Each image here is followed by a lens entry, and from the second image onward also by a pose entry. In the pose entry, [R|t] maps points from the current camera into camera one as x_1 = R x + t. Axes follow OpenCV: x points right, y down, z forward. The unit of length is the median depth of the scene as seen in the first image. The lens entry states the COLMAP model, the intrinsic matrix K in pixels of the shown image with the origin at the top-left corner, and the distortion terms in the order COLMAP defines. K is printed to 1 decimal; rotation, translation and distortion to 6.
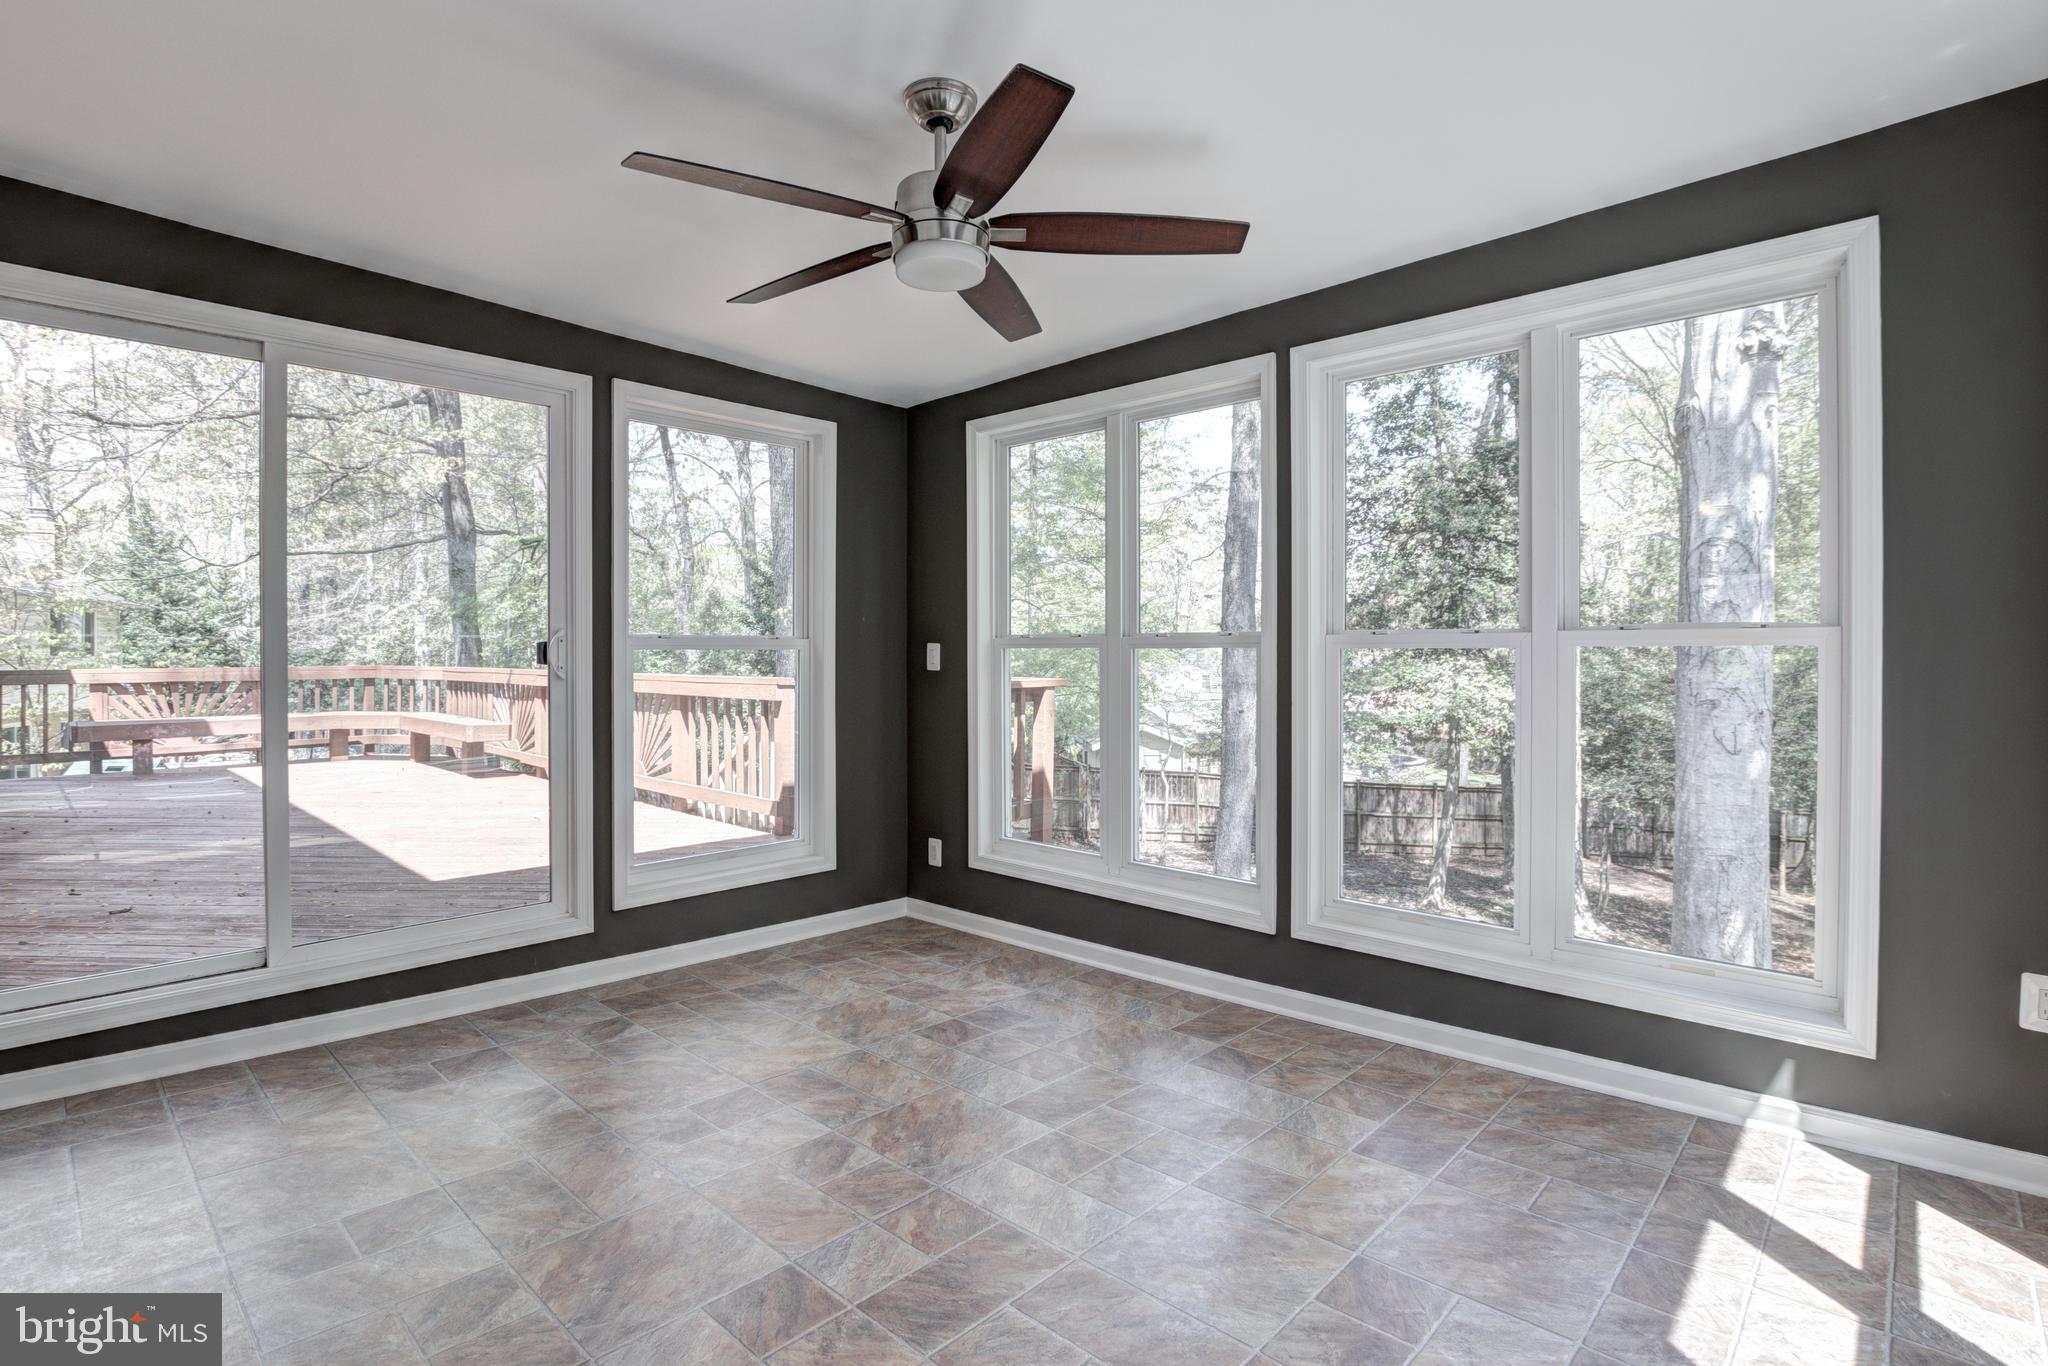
lens RADIAL K [[970.9, 0, 1015.9], [0, 970.9, 673.6], [0, 0, 1]] dist [-0.029452, 0.001829]
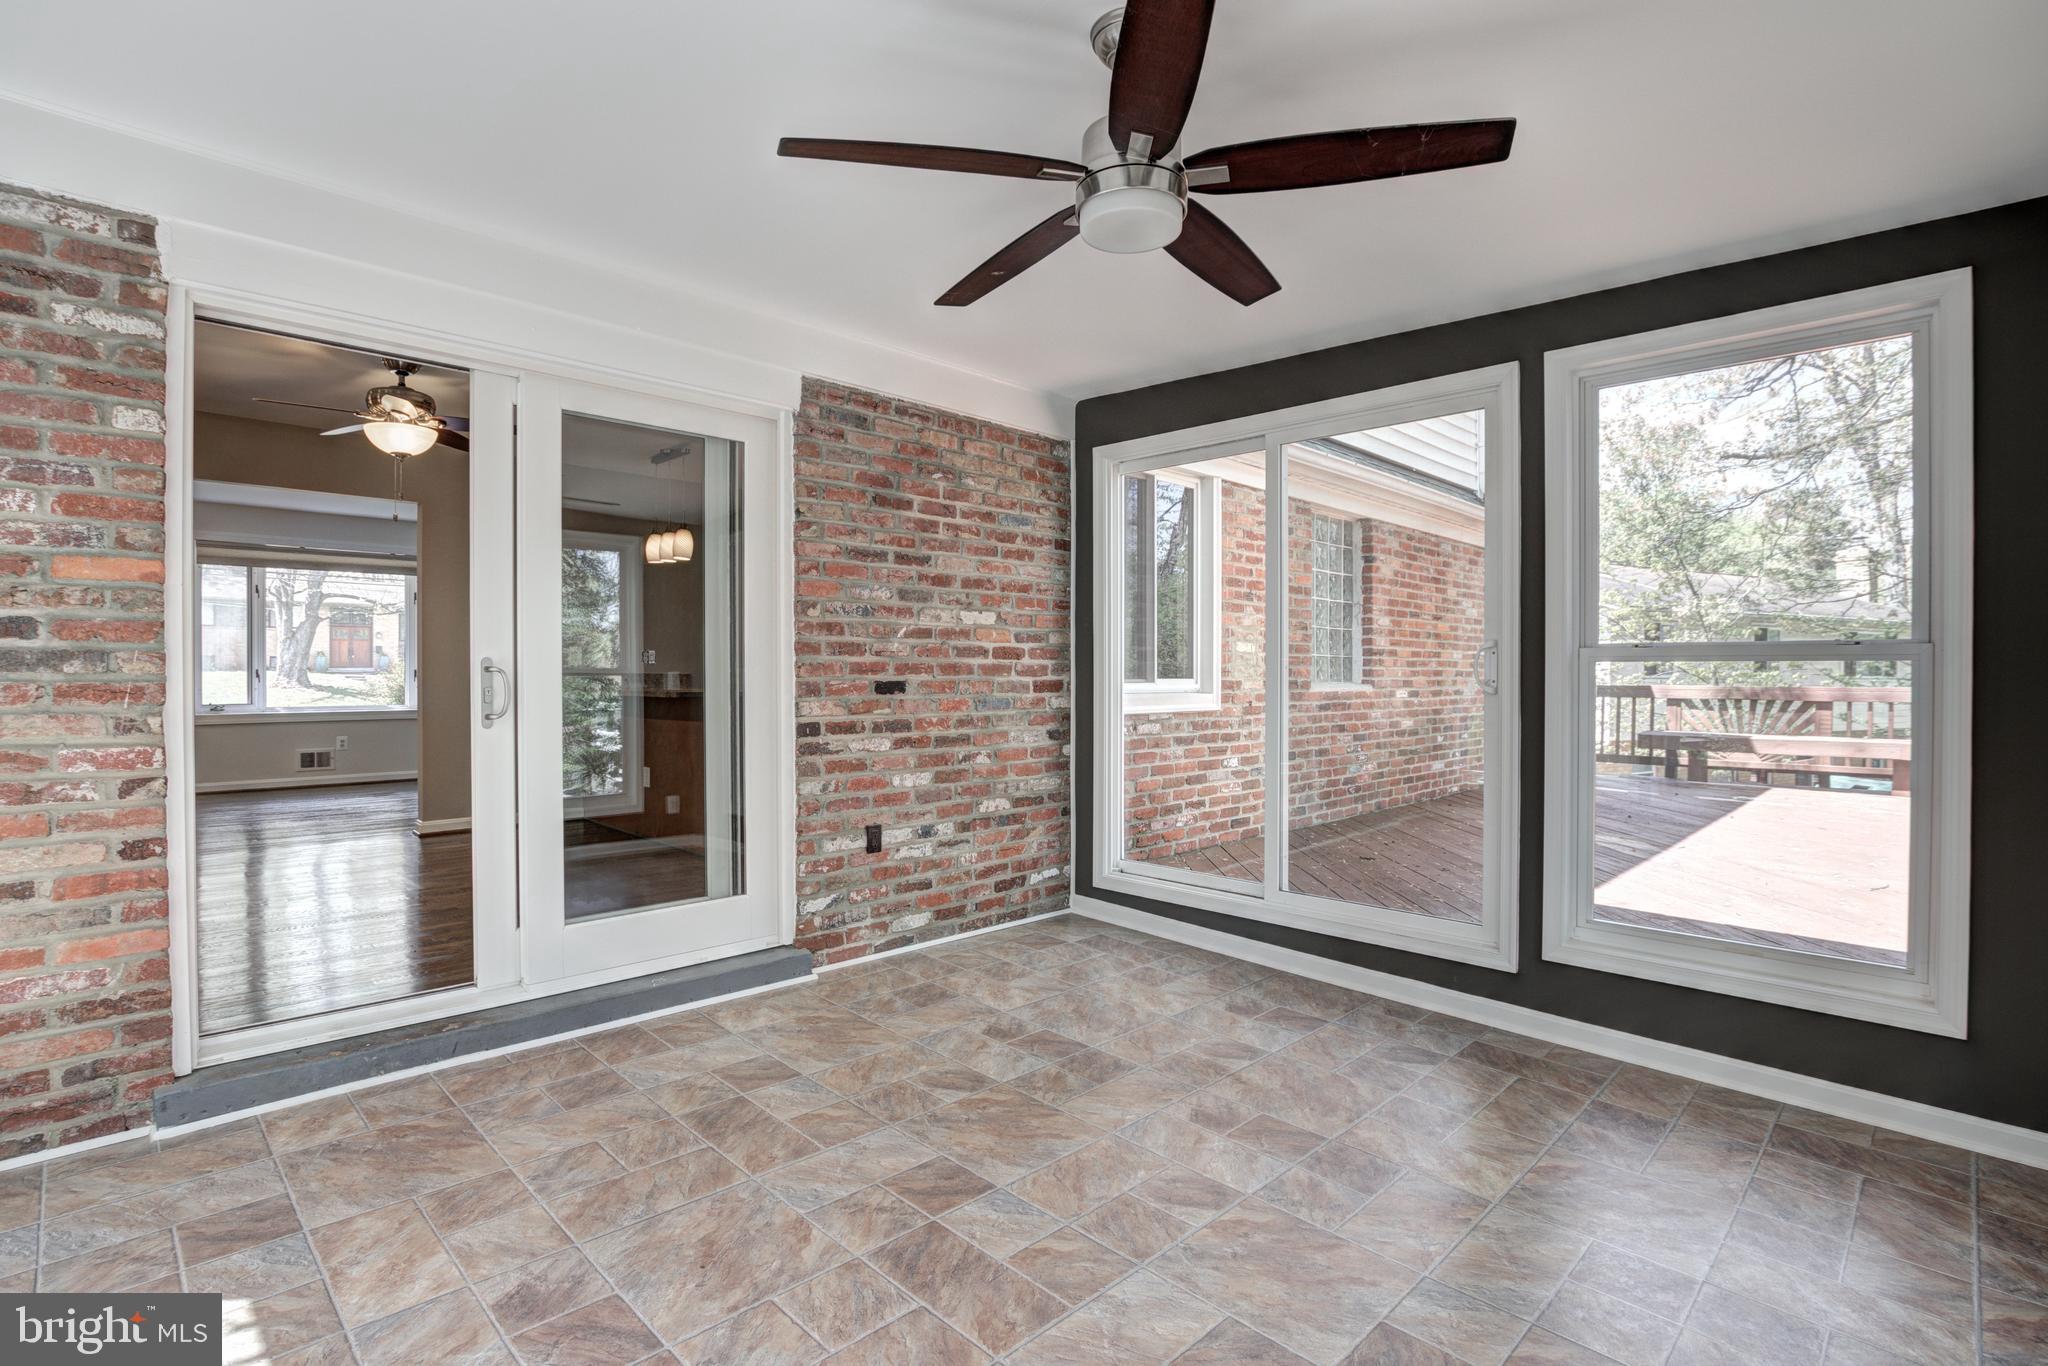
lens RADIAL K [[970.9, 0, 1015.9], [0, 970.9, 673.6], [0, 0, 1]] dist [-0.029452, 0.001829]
pose [[-0.026153, 0.000992, -0.999657, 0.489776], [-0.024642, 0.999695, 0.001636, -0.007605], [0.999354, 0.024677, -0.026121, 0.540698]]
